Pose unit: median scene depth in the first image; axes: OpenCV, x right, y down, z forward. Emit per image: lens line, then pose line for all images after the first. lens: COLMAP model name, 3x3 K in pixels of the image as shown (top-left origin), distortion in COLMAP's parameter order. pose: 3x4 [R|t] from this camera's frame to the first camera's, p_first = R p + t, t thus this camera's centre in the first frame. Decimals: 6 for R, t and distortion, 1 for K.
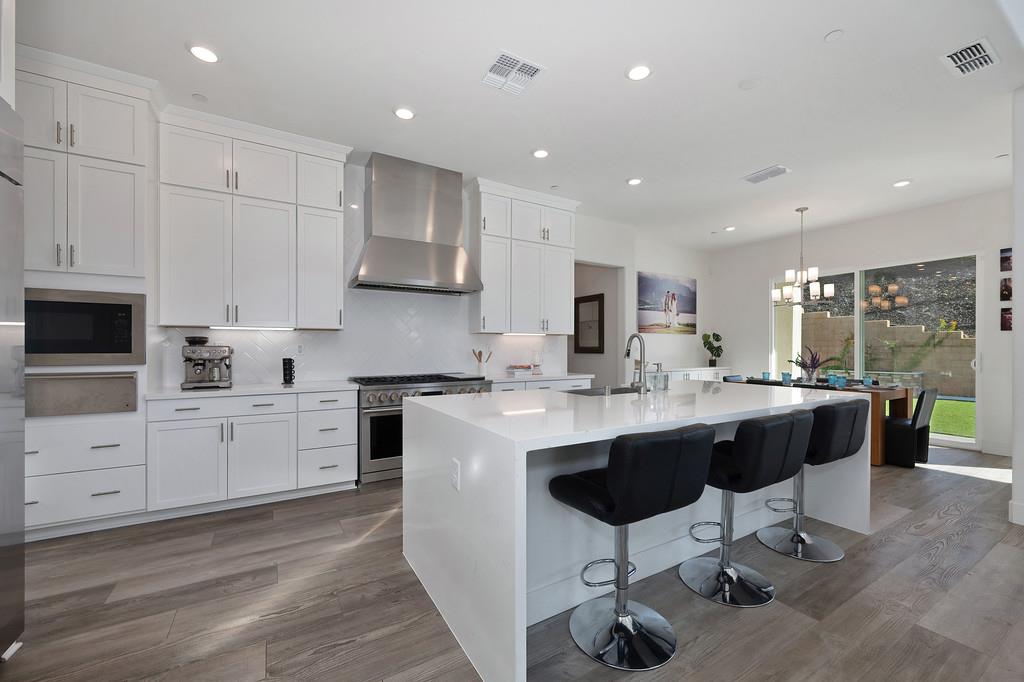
lens RADIAL K [[403.4, 0, 516.6], [0, 403.4, 352.0], [0, 0, 1]] dist [-0.000051, 0.000459]
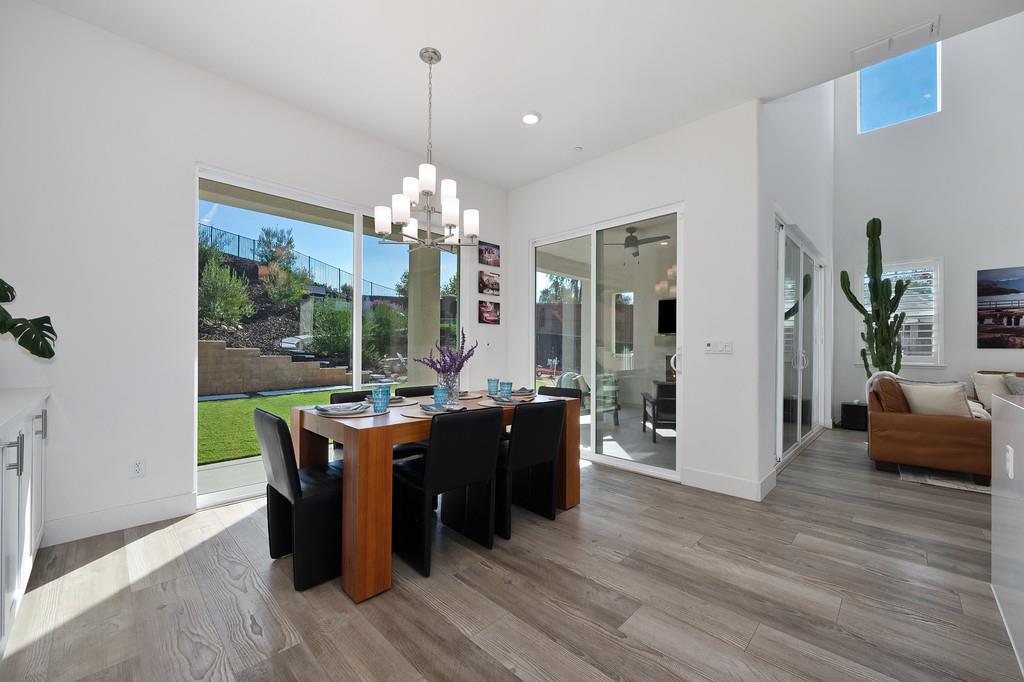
lens RADIAL K [[403.4, 0, 516.3], [0, 403.4, 347.6], [0, 0, 1]] dist [-0.000051, 0.000459]
pose [[-0.260787, 0.003520, 0.965390, 0.224628], [0.000927, 0.999994, -0.003396, 0.011216], [-0.965396, 0.000009, -0.260789, 1.174938]]
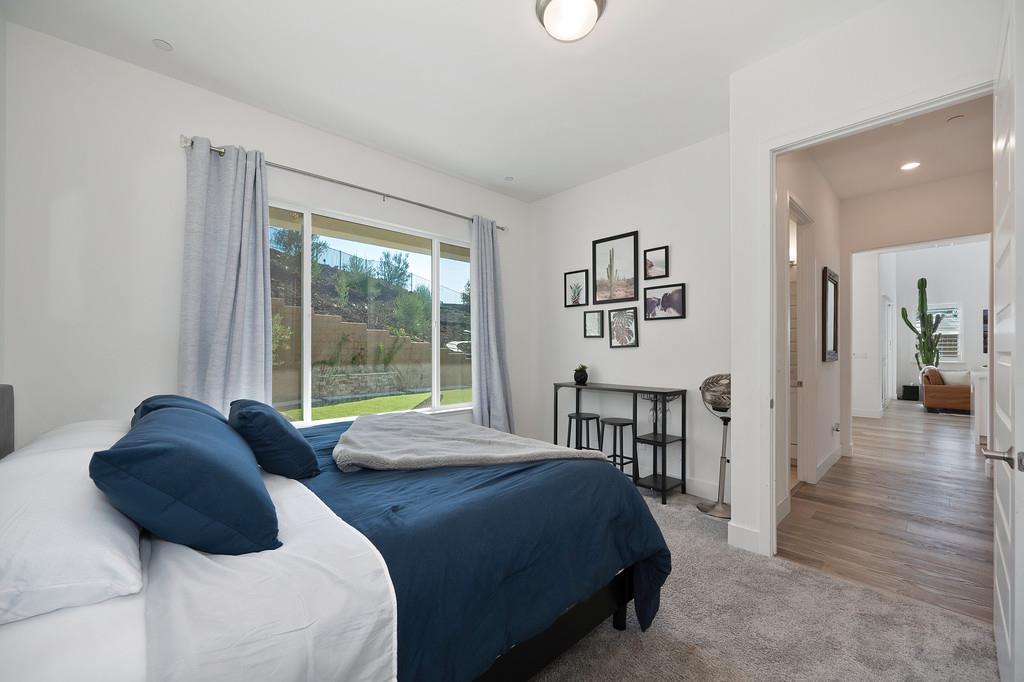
lens RADIAL K [[403.4, 0, 514.2], [0, 403.4, 348.0], [0, 0, 1]] dist [-0.000051, 0.000459]
pose [[-0.214586, 0.003783, 0.976698, -0.508352], [0.007358, 0.999970, -0.002256, -0.028713], [-0.976677, 0.006703, -0.214608, 2.394156]]
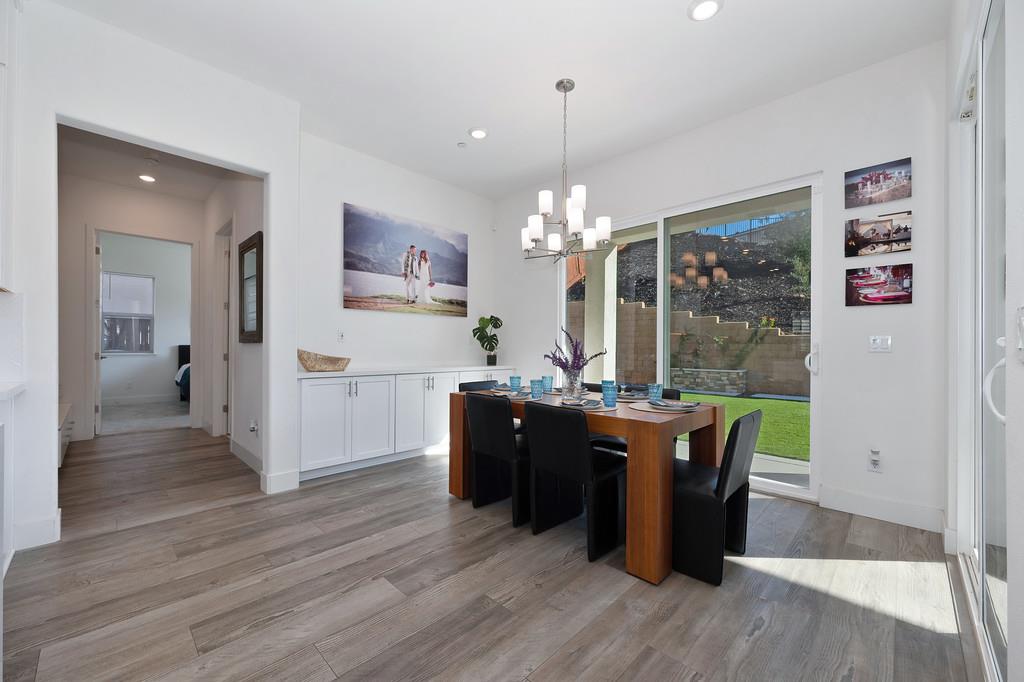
lens RADIAL K [[403.4, 0, 513.1], [0, 403.4, 347.3], [0, 0, 1]] dist [-0.000051, 0.000459]
pose [[0.966320, 0.008312, 0.257211, 0.565743], [-0.006893, 0.999956, -0.006418, 0.015976], [-0.257253, 0.004429, 0.966334, 0.546842]]
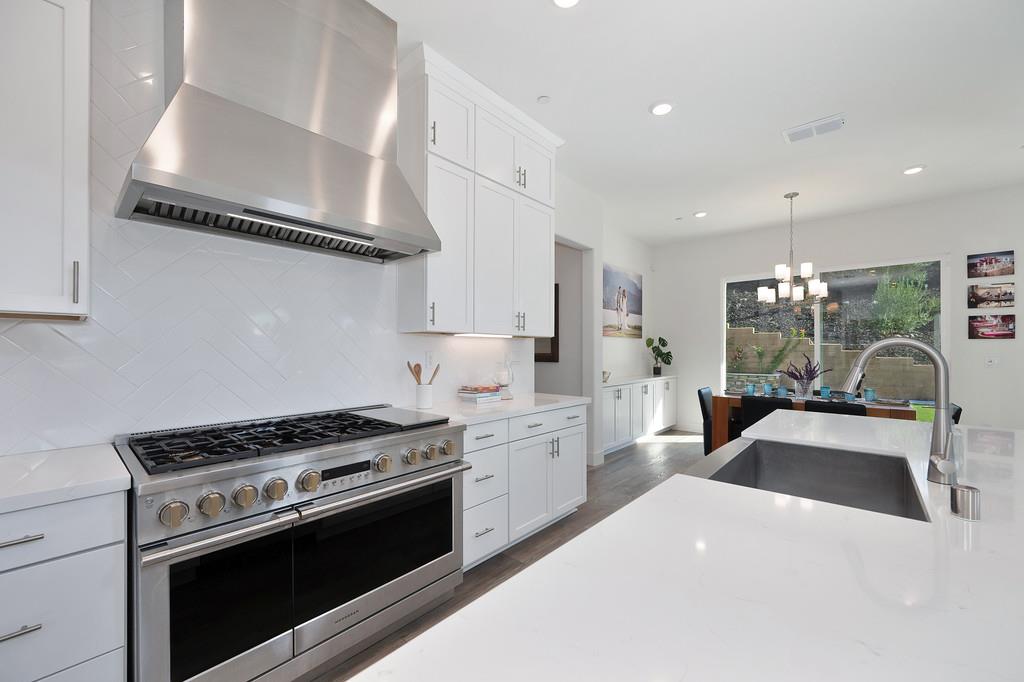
lens RADIAL K [[403.4, 0, 515.5], [0, 403.4, 350.6], [0, 0, 1]] dist [-0.000051, 0.000459]
pose [[0.950463, 0.002636, 0.310825, -0.136590], [-0.000206, 0.999969, -0.007851, -0.017212], [-0.310836, 0.007398, 0.950435, 0.419405]]
